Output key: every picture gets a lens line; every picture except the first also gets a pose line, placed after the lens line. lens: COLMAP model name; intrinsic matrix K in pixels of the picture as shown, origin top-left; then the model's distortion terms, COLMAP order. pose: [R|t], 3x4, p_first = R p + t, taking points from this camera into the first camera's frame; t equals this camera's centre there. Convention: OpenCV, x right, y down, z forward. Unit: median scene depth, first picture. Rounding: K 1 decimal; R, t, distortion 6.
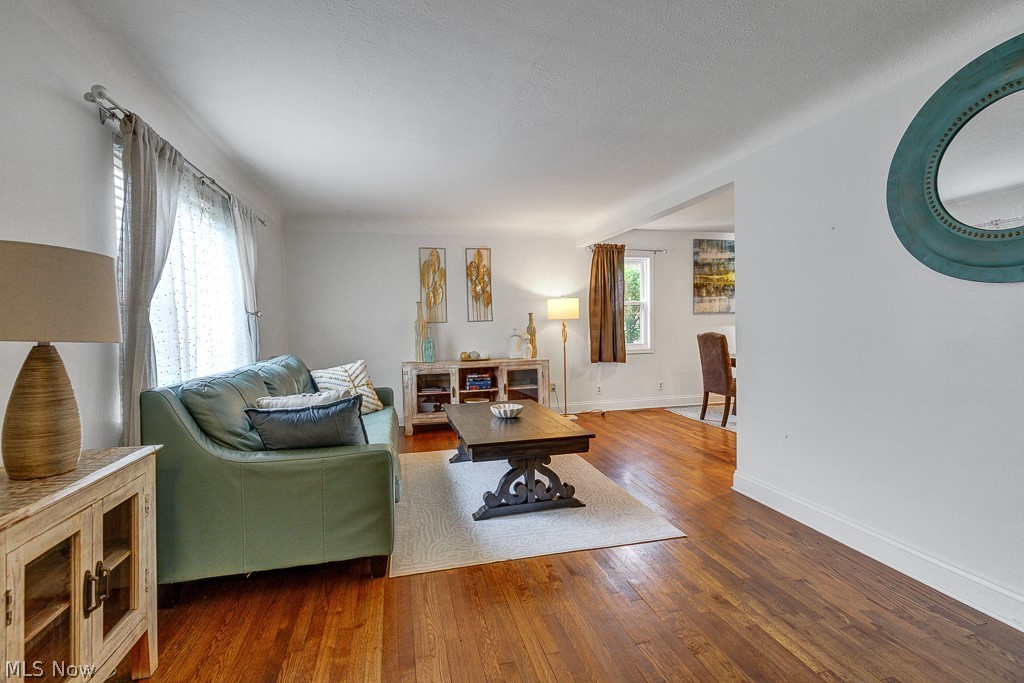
lens RADIAL K [[461.9, 0, 510.1], [0, 461.9, 342.3], [0, 0, 1]] dist [0.004207, -0.000675]
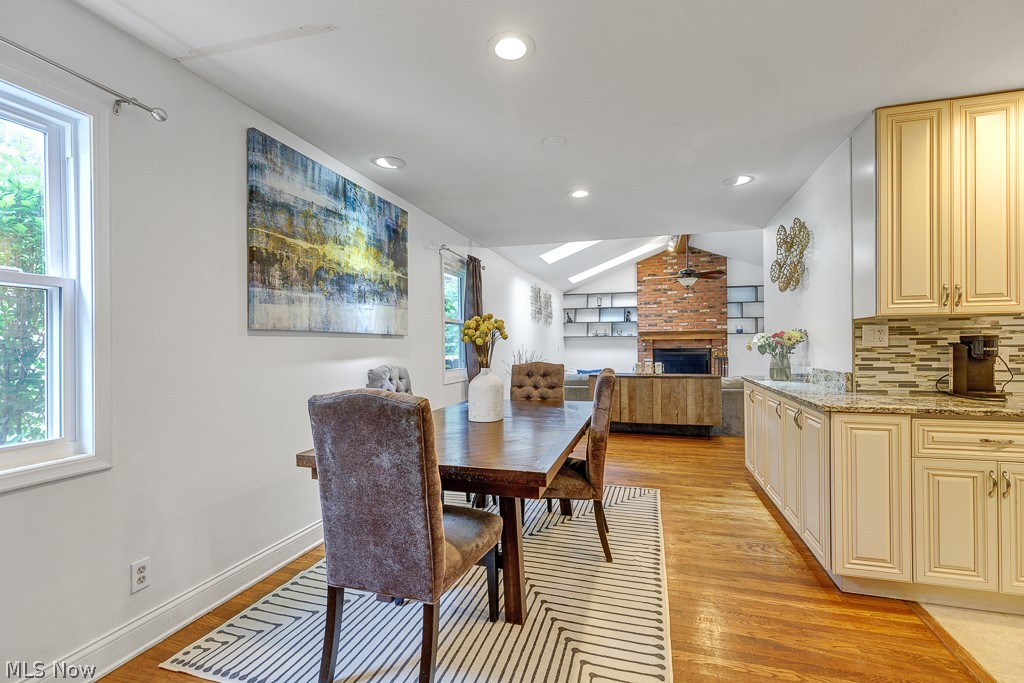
lens RADIAL K [[461.9, 0, 515.7], [0, 461.9, 345.3], [0, 0, 1]] dist [0.004207, -0.000675]
pose [[0.502171, 0.015184, 0.864635, 0.189485], [0.035108, 0.998664, -0.037928, -0.029831], [-0.864056, 0.049402, 0.500967, 0.640748]]
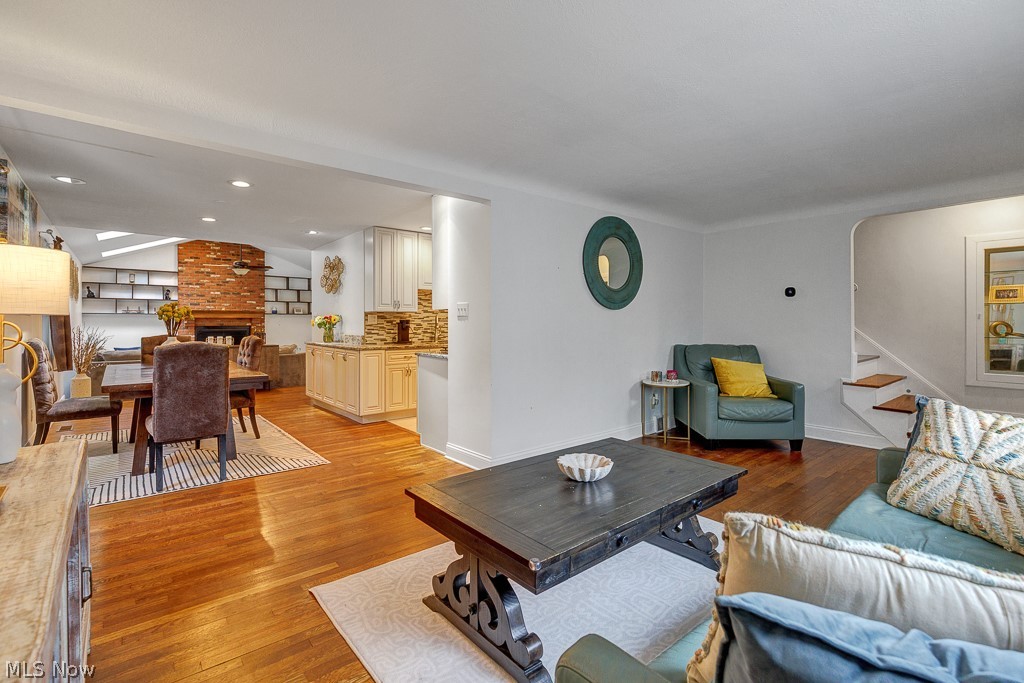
lens RADIAL K [[461.9, 0, 502.9], [0, 461.9, 324.7], [0, 0, 1]] dist [0.004207, -0.000675]
pose [[-0.426186, 0.013270, 0.904538, -0.273484], [0.046788, 0.998877, 0.007391, -0.026002], [-0.903425, 0.045472, -0.426329, 0.734812]]
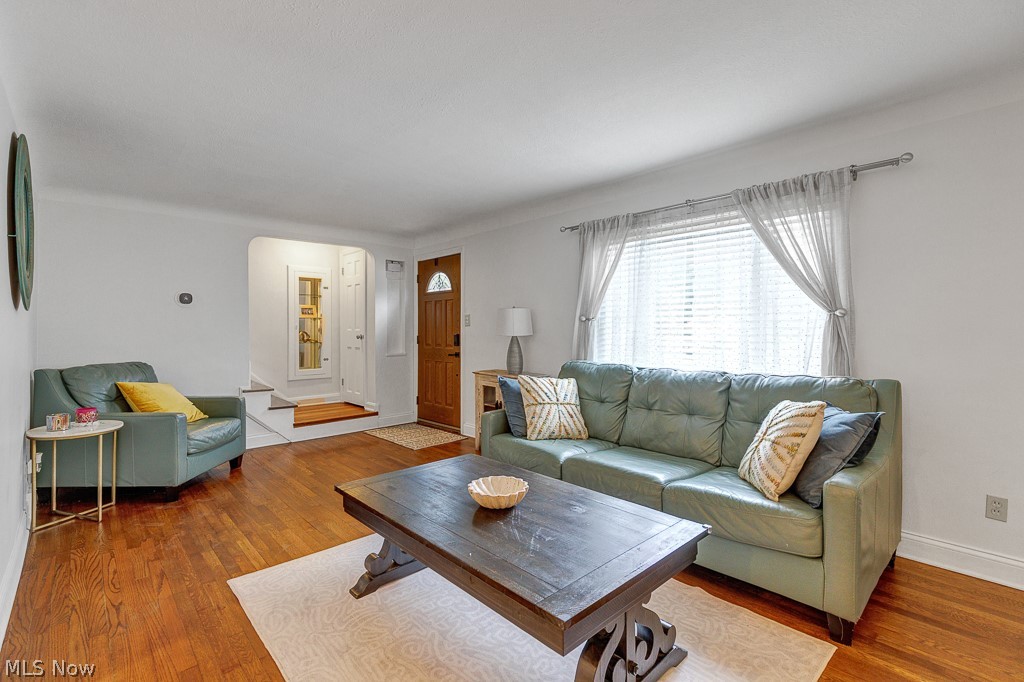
lens RADIAL K [[461.9, 0, 512.0], [0, 461.9, 331.5], [0, 0, 1]] dist [0.004207, -0.000675]
pose [[-0.873813, 0.019551, -0.485869, 0.133149], [-0.004589, 0.998815, 0.048445, -0.038773], [0.486241, 0.044561, -0.872688, 0.808713]]
